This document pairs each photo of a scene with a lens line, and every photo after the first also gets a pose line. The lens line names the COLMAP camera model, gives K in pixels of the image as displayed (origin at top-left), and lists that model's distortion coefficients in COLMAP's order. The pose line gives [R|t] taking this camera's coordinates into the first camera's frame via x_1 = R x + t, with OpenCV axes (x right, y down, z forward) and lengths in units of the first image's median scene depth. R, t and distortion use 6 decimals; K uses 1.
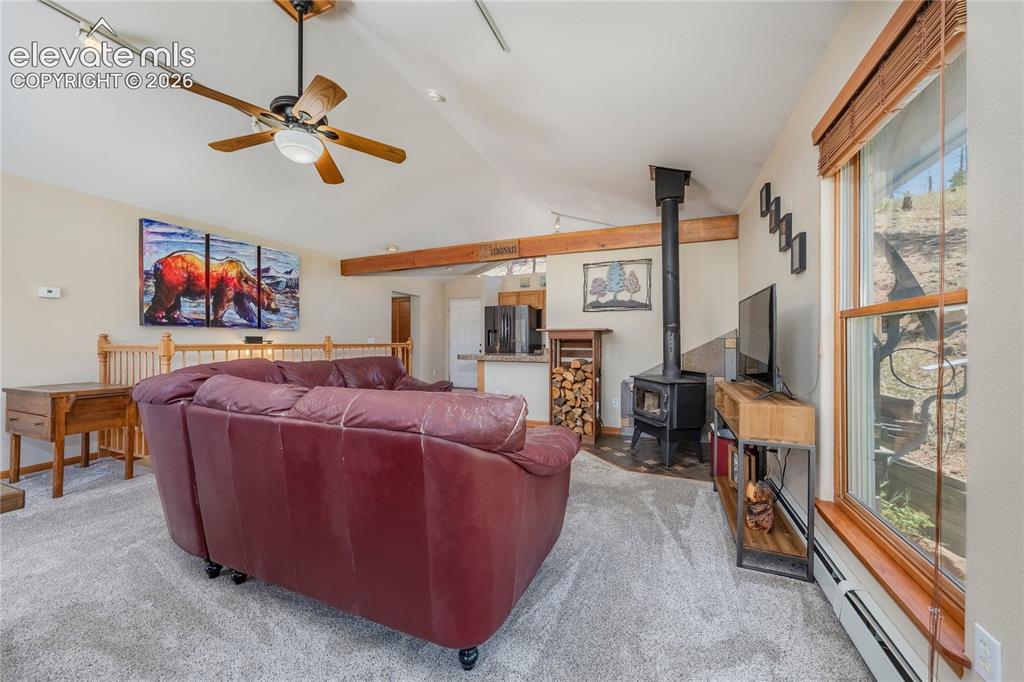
lens RADIAL K [[359.0, 0, 512.0], [0, 359.0, 341.0], [0, 0, 1]] dist [-0.012279, 0.000002]
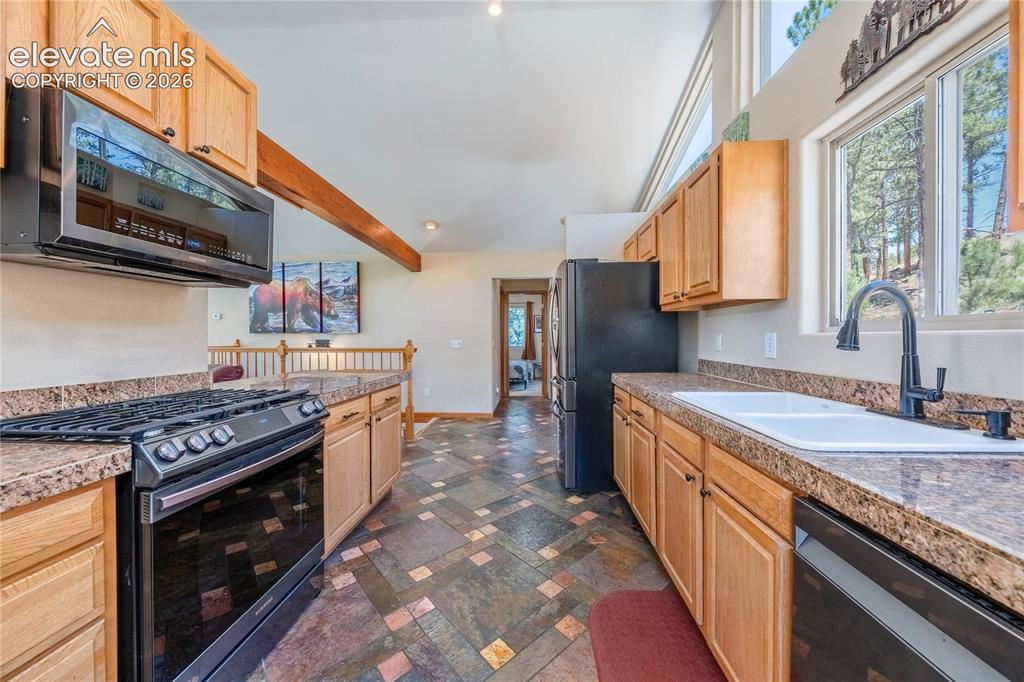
lens RADIAL K [[359.0, 0, 512.0], [0, 359.0, 341.0], [0, 0, 1]] dist [-0.012279, 0.000002]
pose [[0.306097, 0.004312, -0.951991, 0.609220], [-0.003561, 0.999988, 0.003384, -0.015737], [0.951994, 0.002354, 0.306109, 1.263779]]
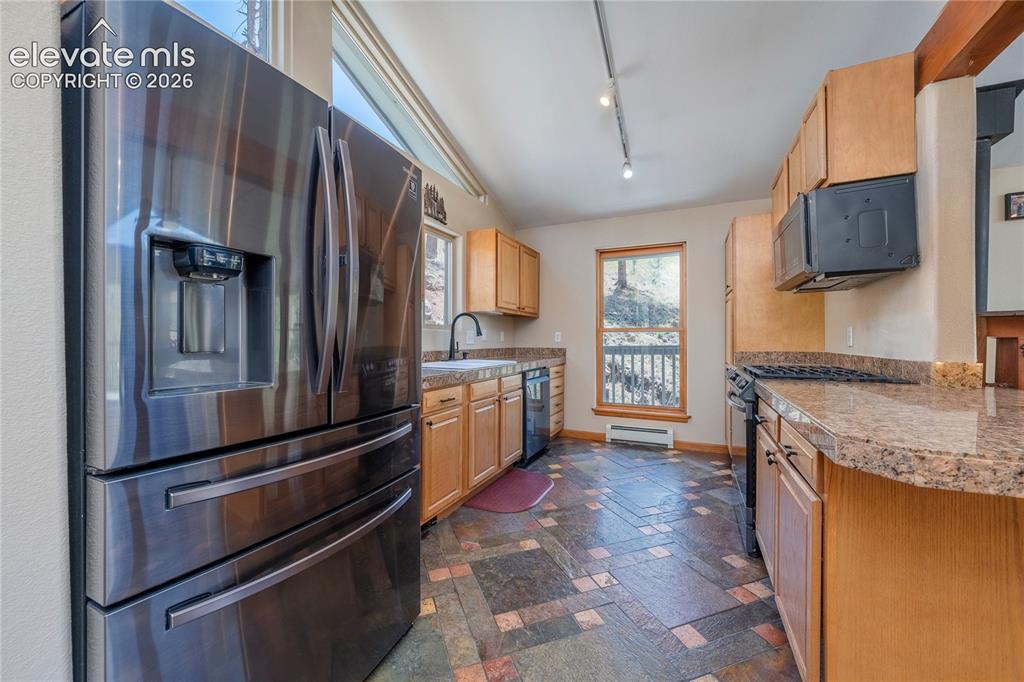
lens RADIAL K [[391.1, 0, 512.0], [0, 391.1, 341.0], [0, 0, 1]] dist [0.000610, 0.000131]
pose [[0.050633, -0.000227, 0.998717, -0.273733], [0.002947, 0.999996, 0.000078, -0.001482], [-0.998713, 0.002940, 0.050633, 1.438661]]
